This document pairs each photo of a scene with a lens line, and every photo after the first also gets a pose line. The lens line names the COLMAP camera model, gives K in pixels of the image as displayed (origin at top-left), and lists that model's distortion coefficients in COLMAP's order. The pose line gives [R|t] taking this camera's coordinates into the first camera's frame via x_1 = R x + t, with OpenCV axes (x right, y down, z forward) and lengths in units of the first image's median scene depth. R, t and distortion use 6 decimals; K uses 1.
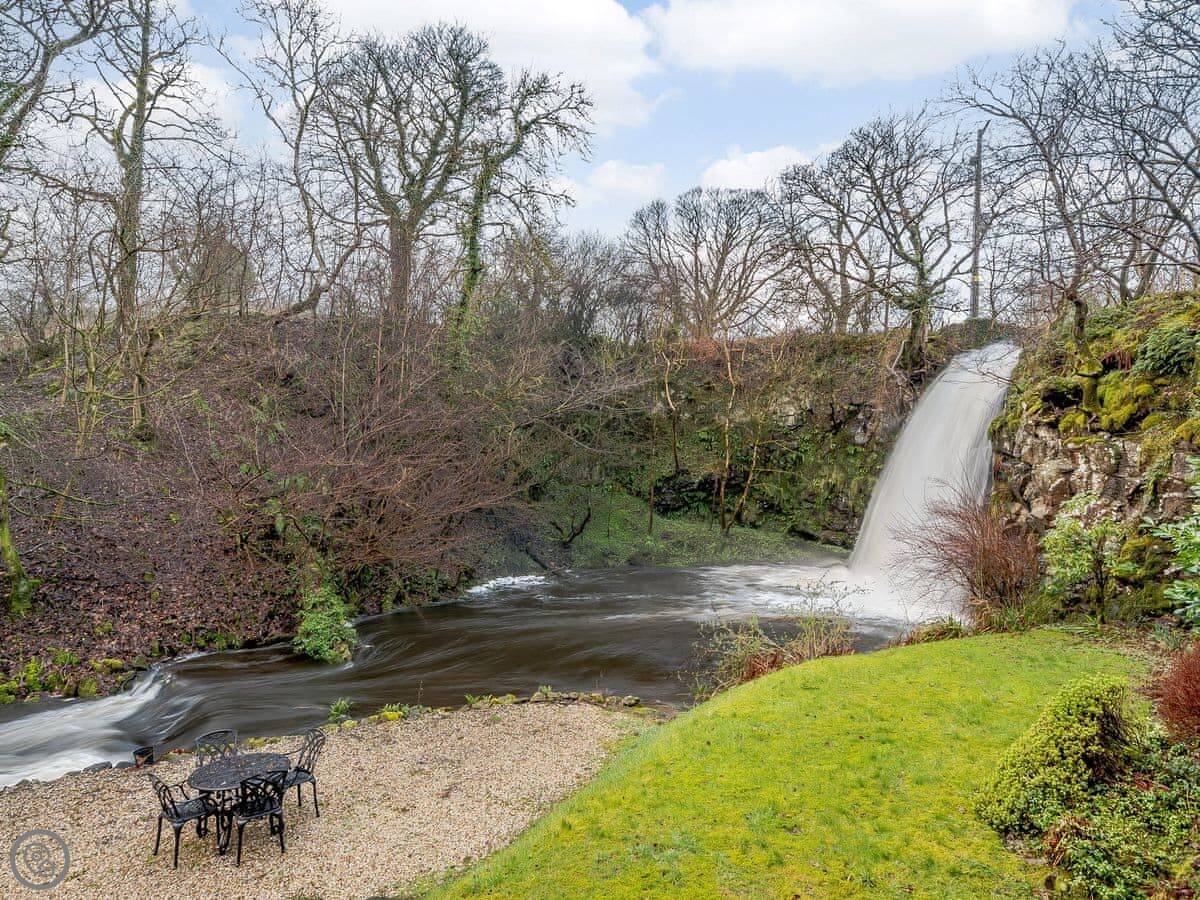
lens RADIAL K [[695.9, 0, 582.1], [0, 695.9, 464.5], [0, 0, 1]] dist [0.002527, -0.011158]
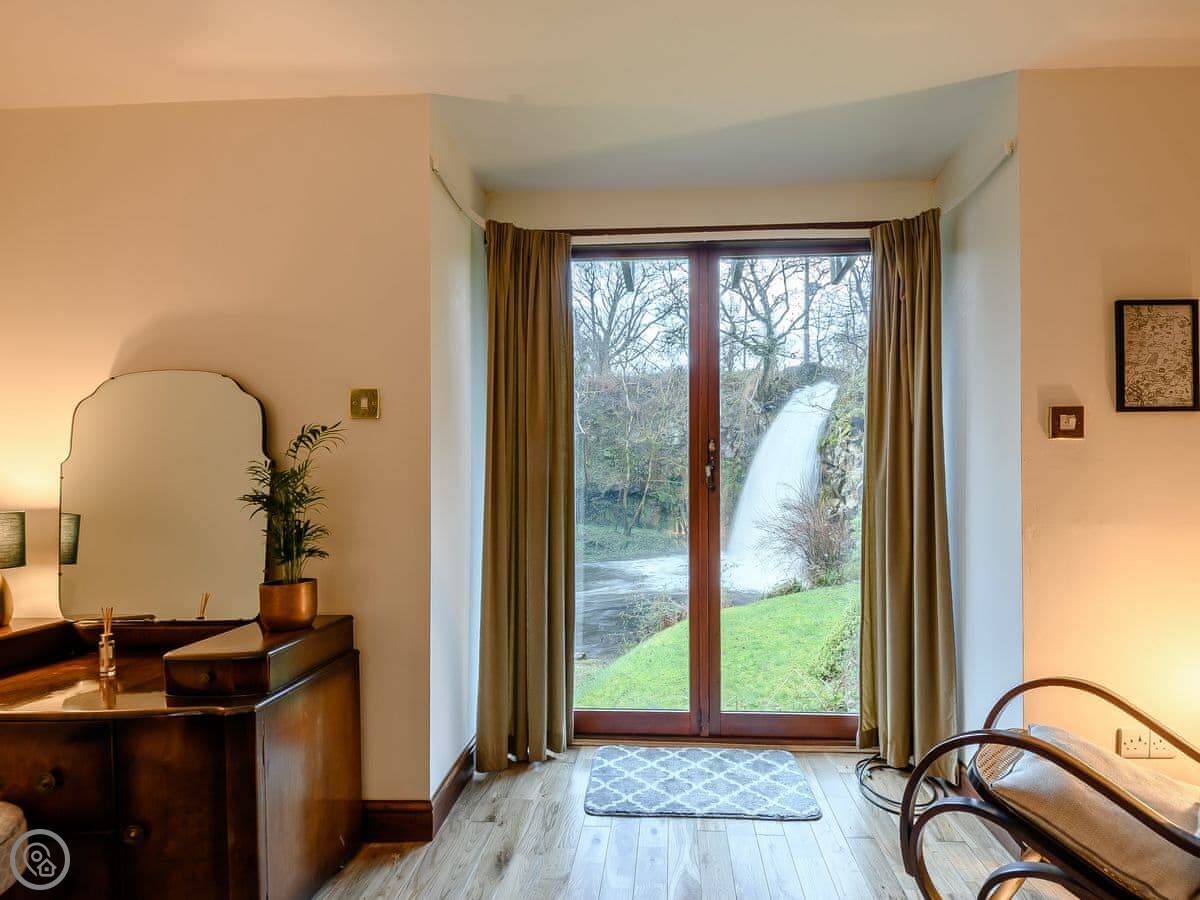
lens RADIAL K [[622.3, 0, 644.0], [0, 622.3, 485.2], [0, 0, 1]] dist [-0.000824, -0.003316]
pose [[0.968625, -0.032016, 0.246455, -0.045070], [0.029661, 0.999472, 0.013264, -0.000034], [-0.246750, -0.005538, 0.969063, -0.090916]]
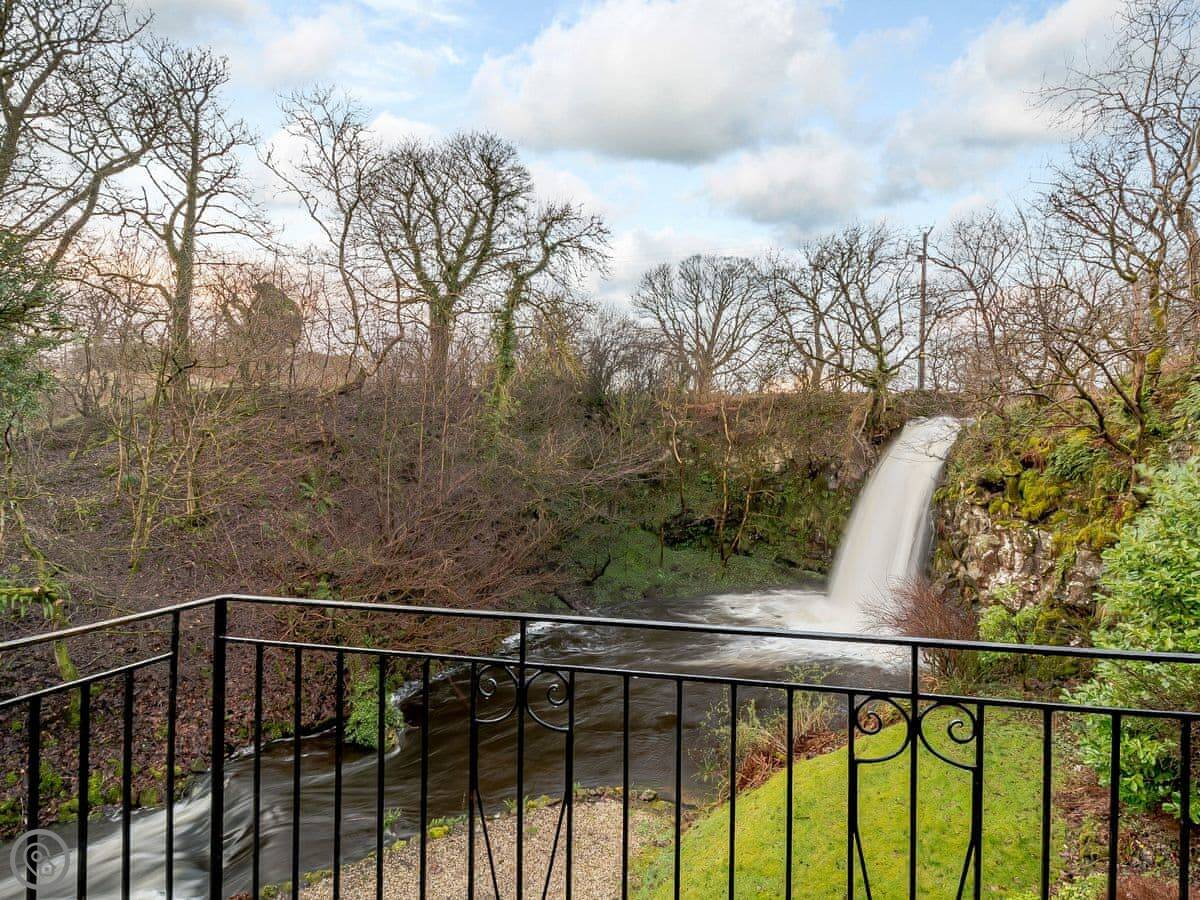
lens RADIAL K [[590.7, 0, 663.0], [0, 590.7, 464.3], [0, 0, 1]] dist [-0.005351, -0.008202]
pose [[0.994414, -0.010395, 0.105037, -0.002705], [0.009531, 0.999917, 0.008723, -0.107379], [-0.105119, -0.007673, 0.994430, 0.010248]]
